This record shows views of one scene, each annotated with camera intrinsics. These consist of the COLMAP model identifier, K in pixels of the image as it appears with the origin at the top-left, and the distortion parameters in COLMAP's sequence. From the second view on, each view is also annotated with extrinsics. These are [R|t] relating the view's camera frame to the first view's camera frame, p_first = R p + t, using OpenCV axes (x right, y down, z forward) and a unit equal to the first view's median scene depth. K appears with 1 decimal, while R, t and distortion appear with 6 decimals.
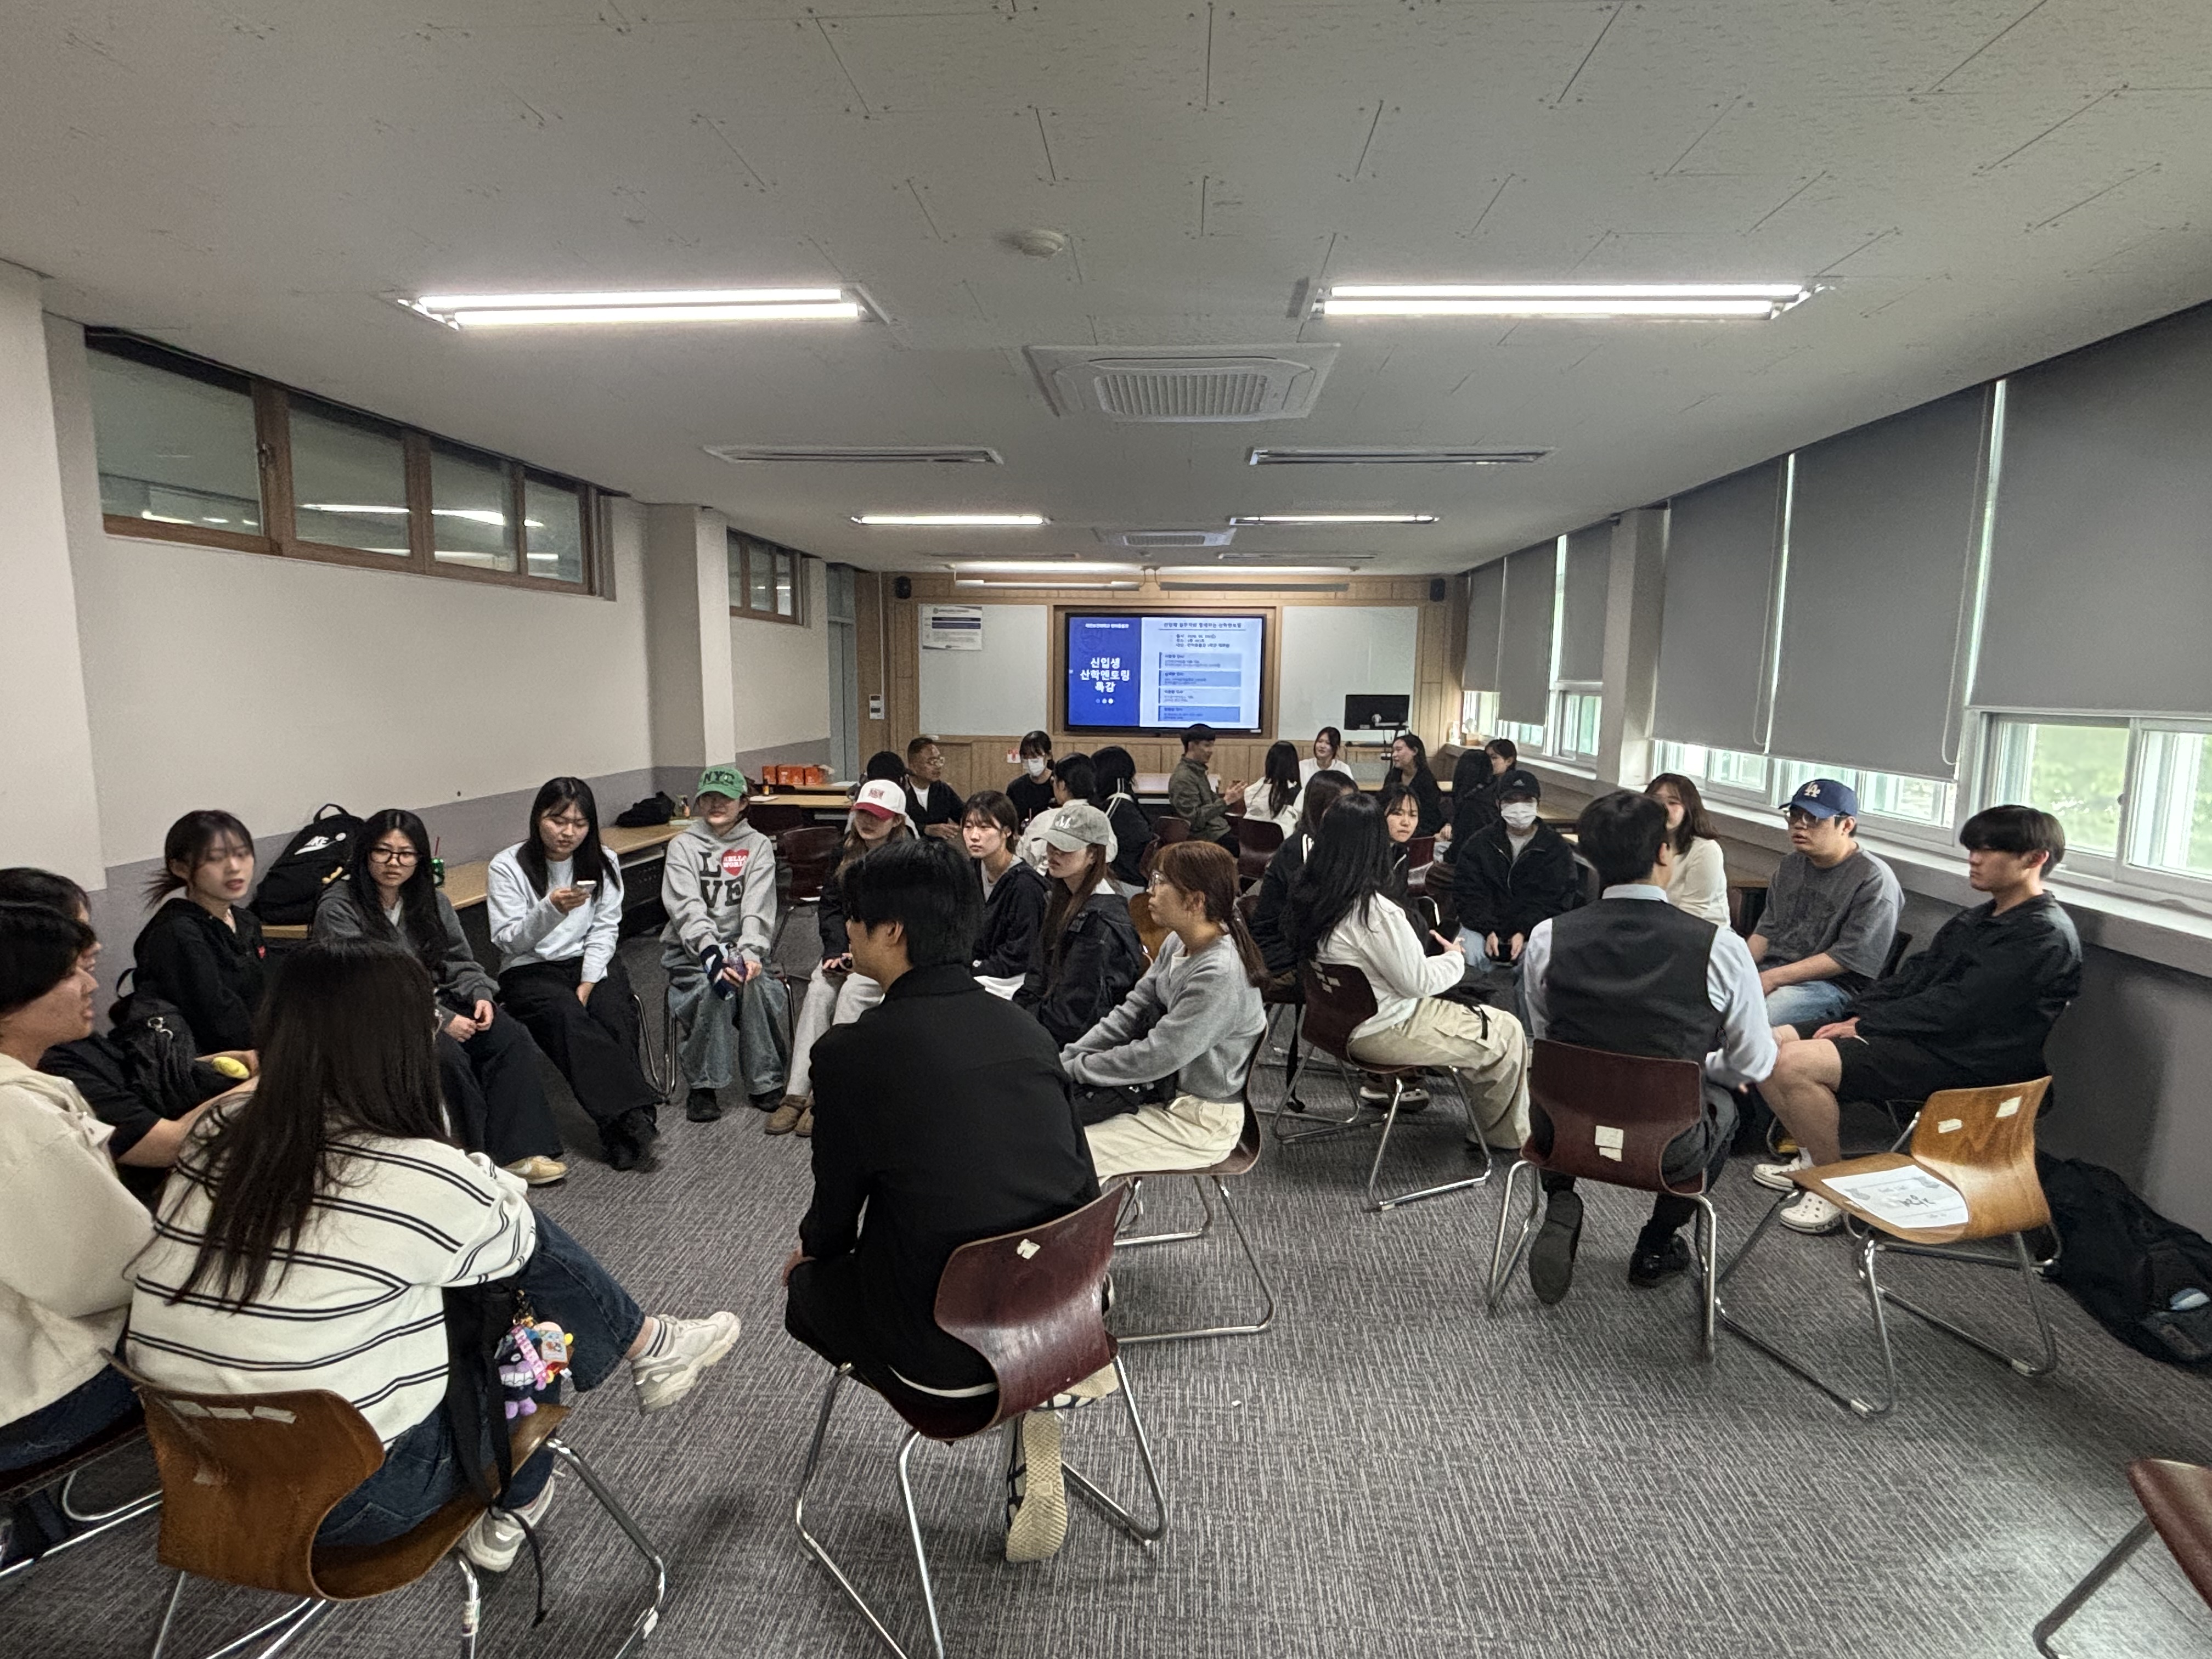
lens RADIAL K [[1137.2, 0, 1101.0], [0, 1137.2, 842.3], [0, 0, 1]] dist [0.005427, -0.000045]
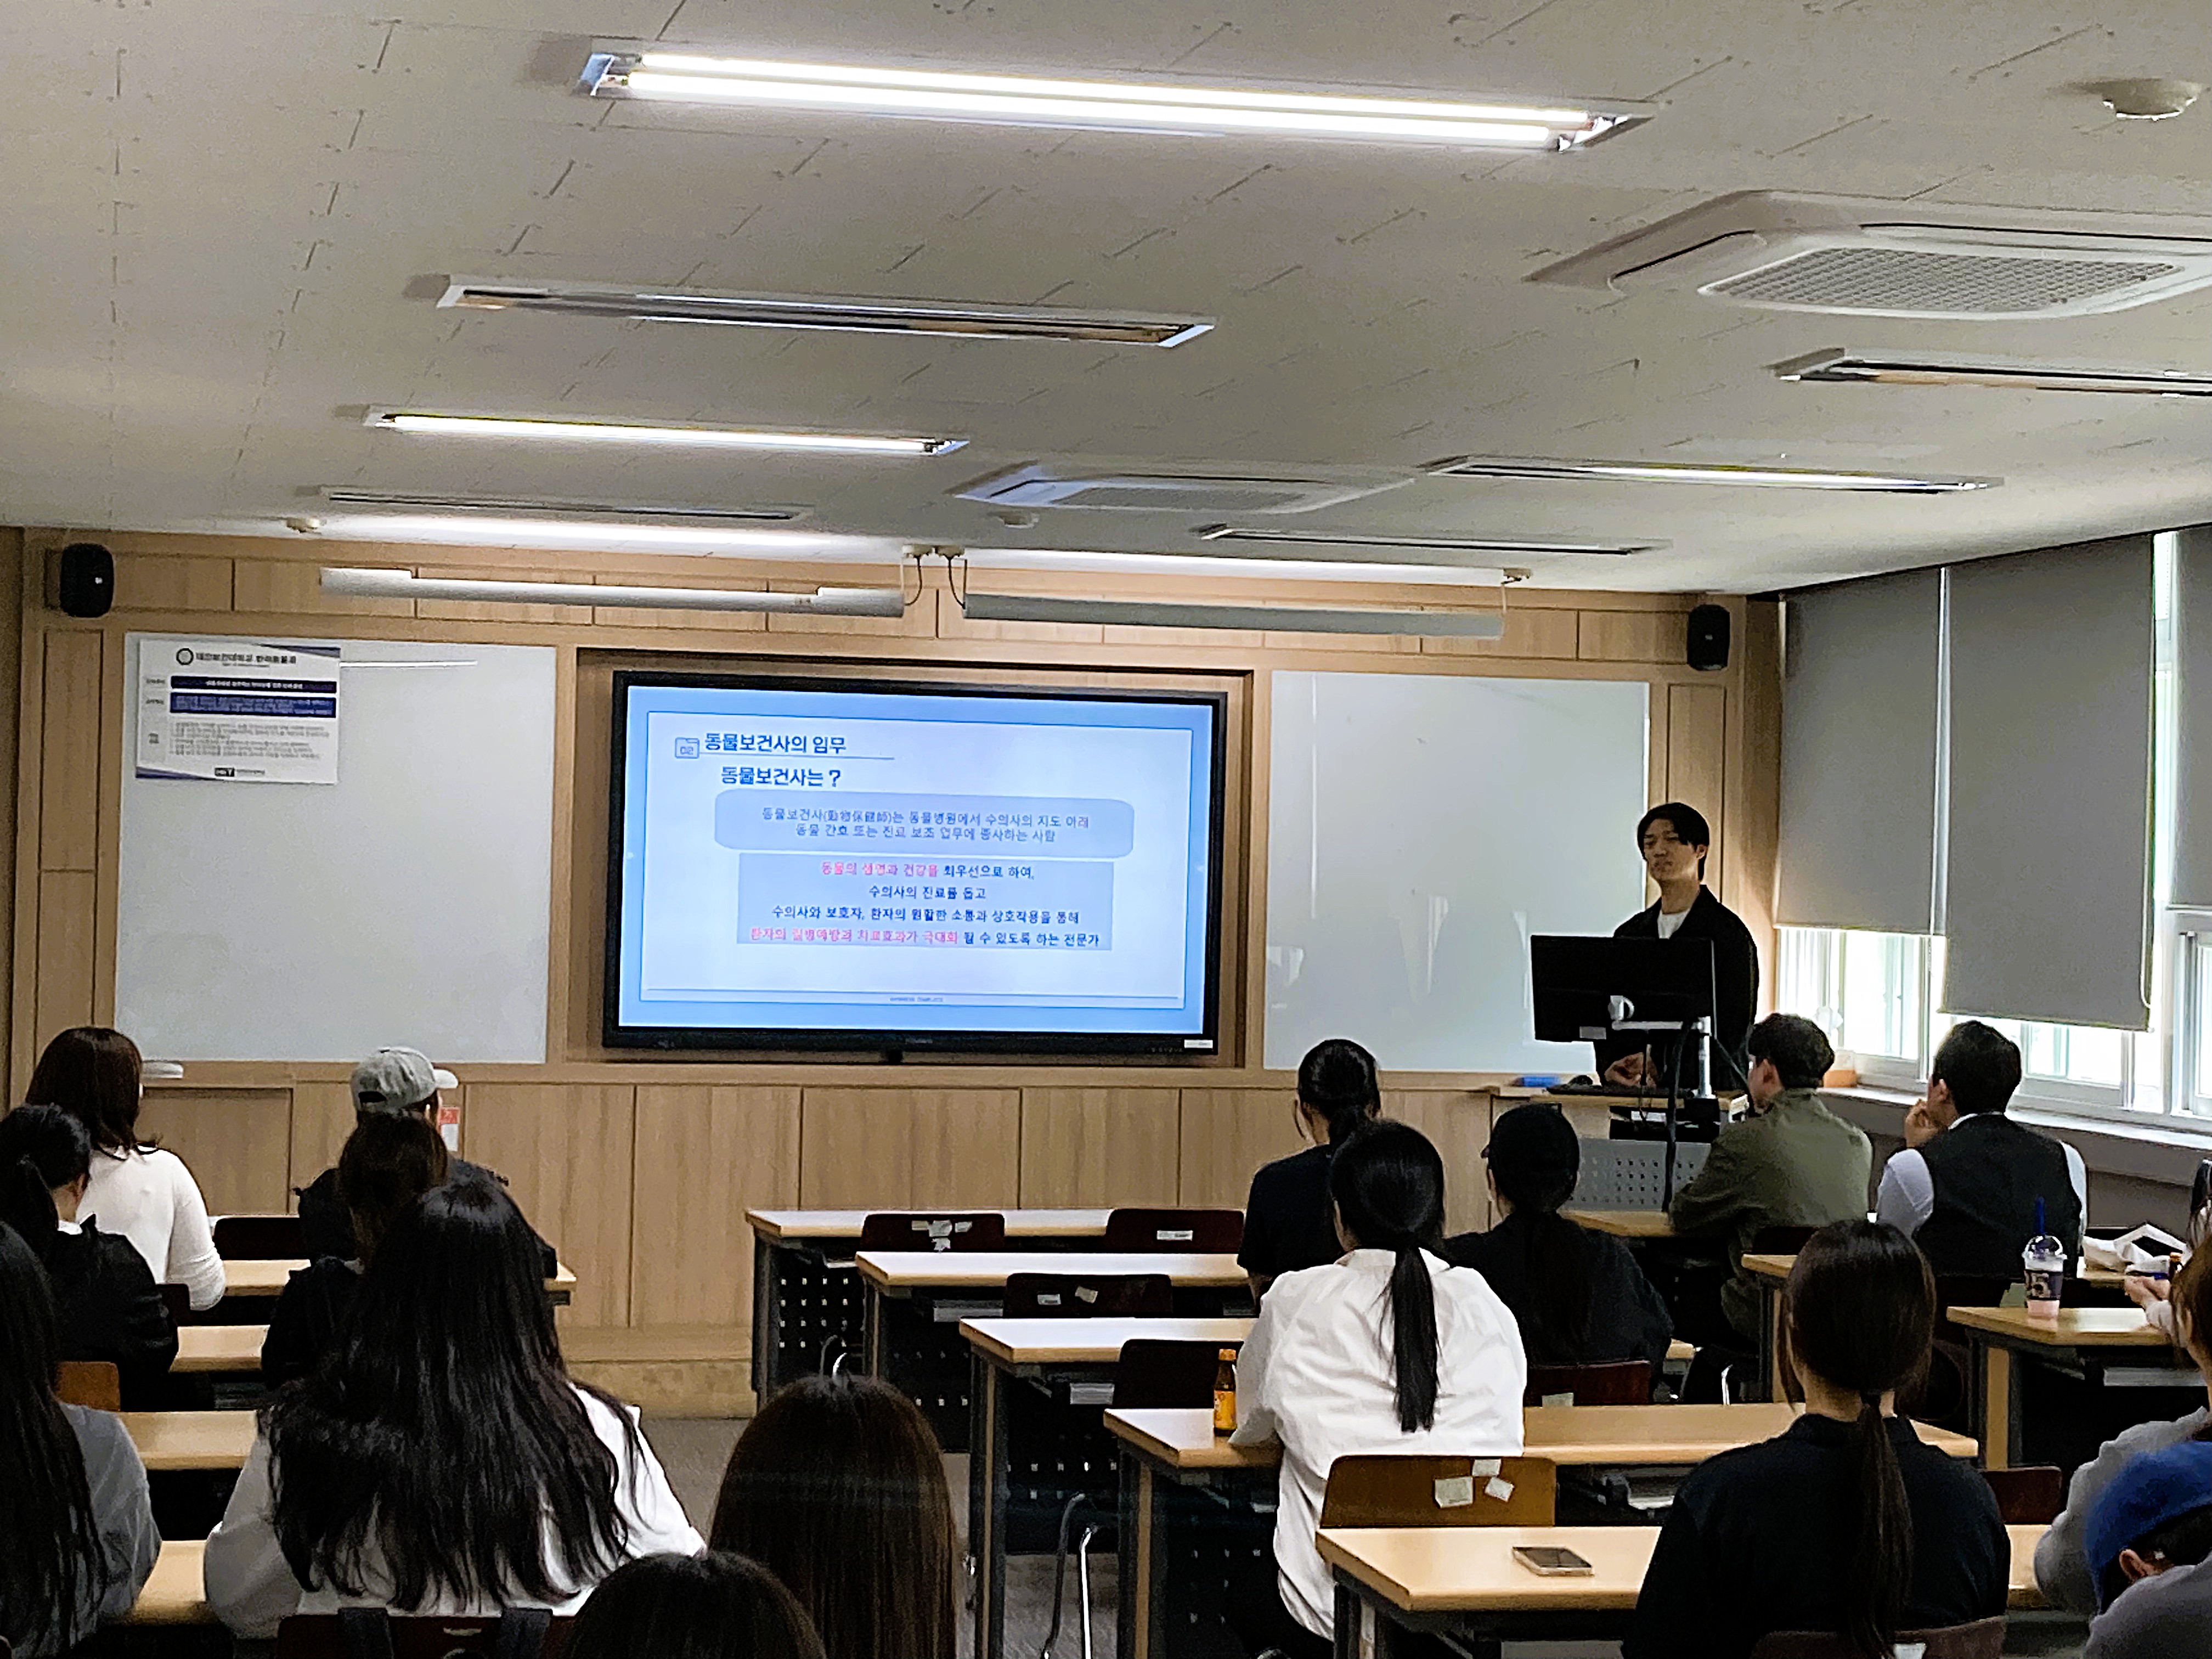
lens RADIAL K [[4213.4, 0, 1118.4], [0, 4213.4, 819.8], [0, 0, 1]] dist [0.123167, 0.000000]
pose [[0.951845, 0.013147, 0.306296, -0.273520], [0.033087, 0.988839, -0.145266, 0.014289], [-0.304788, 0.148406, 0.940787, -0.149706]]
